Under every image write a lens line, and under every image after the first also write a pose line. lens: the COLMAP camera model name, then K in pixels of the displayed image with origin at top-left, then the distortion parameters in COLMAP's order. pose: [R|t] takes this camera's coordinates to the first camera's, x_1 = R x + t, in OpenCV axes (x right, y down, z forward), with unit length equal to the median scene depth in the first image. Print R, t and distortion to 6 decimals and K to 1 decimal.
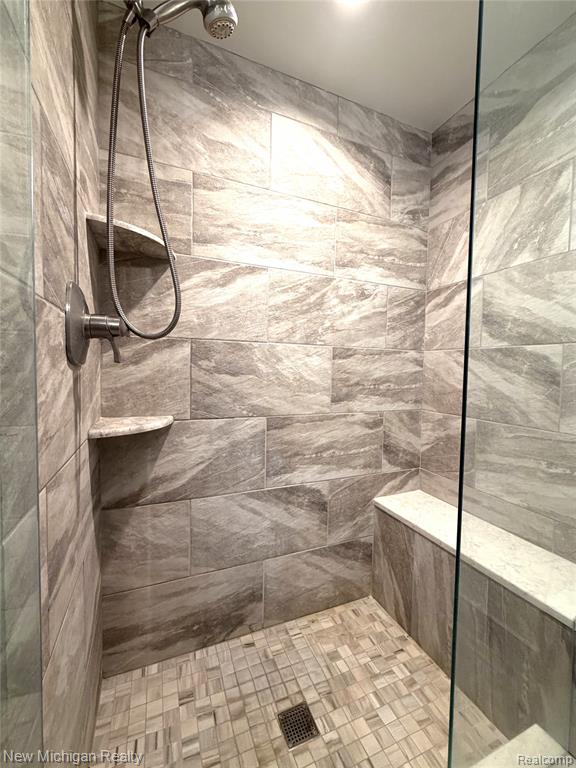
lens RADIAL K [[313.1, 0, 293.9], [0, 313.1, 382.9], [0, 0, 1]] dist [-0.000553, 0.000199]
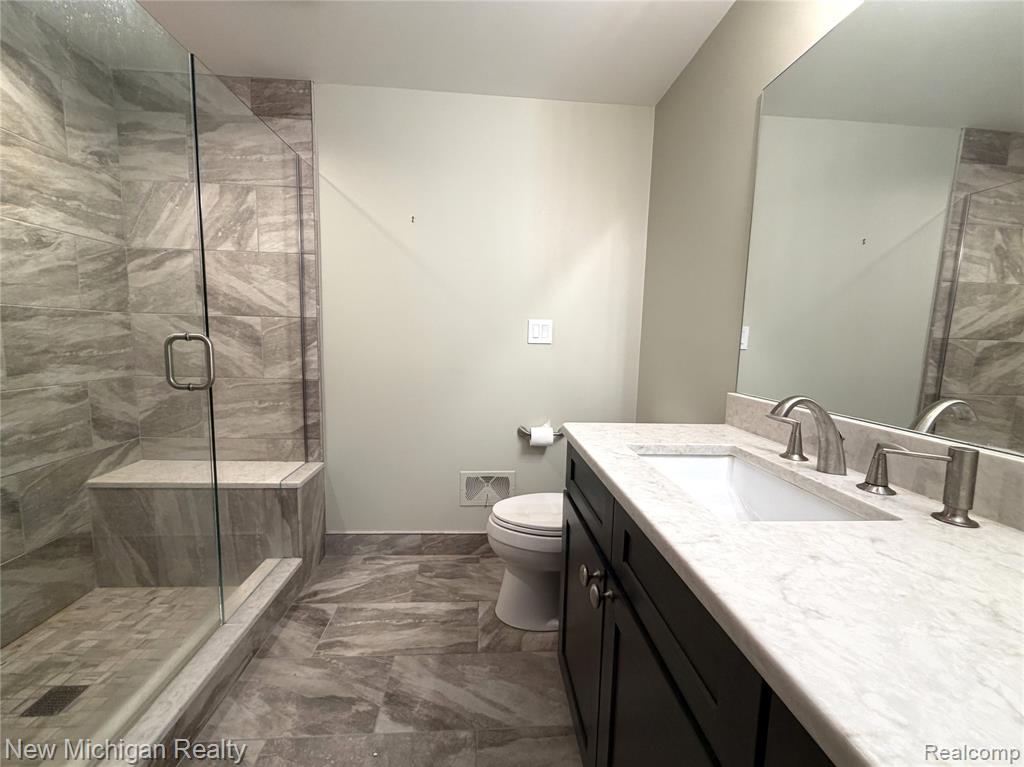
lens RADIAL K [[417.5, 0, 506.0], [0, 417.5, 383.7], [0, 0, 1]] dist [-0.000553, 0.000199]
pose [[0.345257, -0.117321, 0.931146, -0.412334], [0.021362, 0.992881, 0.117178, -0.015154], [-0.938265, -0.020566, 0.345306, -0.521796]]
